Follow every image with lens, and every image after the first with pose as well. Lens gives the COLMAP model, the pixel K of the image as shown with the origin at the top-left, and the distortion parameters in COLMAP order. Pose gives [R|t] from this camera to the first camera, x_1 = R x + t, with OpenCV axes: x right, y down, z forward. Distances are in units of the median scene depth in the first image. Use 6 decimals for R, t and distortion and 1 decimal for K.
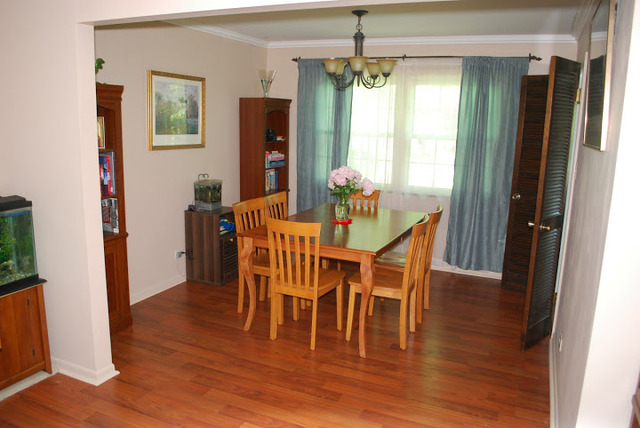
lens RADIAL K [[505.5, 0, 320.0], [0, 505.5, 214.0], [0, 0, 1]] dist [-0.000233, 0.001856]
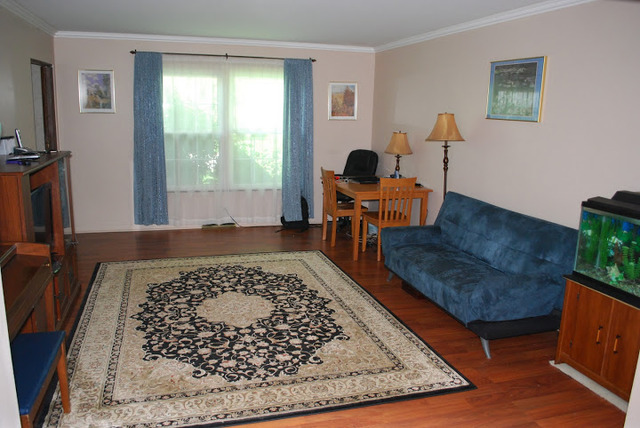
lens RADIAL K [[505.5, 0, 320.0], [0, 505.5, 214.0], [0, 0, 1]] dist [-0.000233, 0.001856]
pose [[0.753195, -0.150922, 0.640249, -0.538581], [0.136287, 0.988008, 0.072568, 0.007903], [-0.643524, 0.032600, 0.764732, -0.060788]]
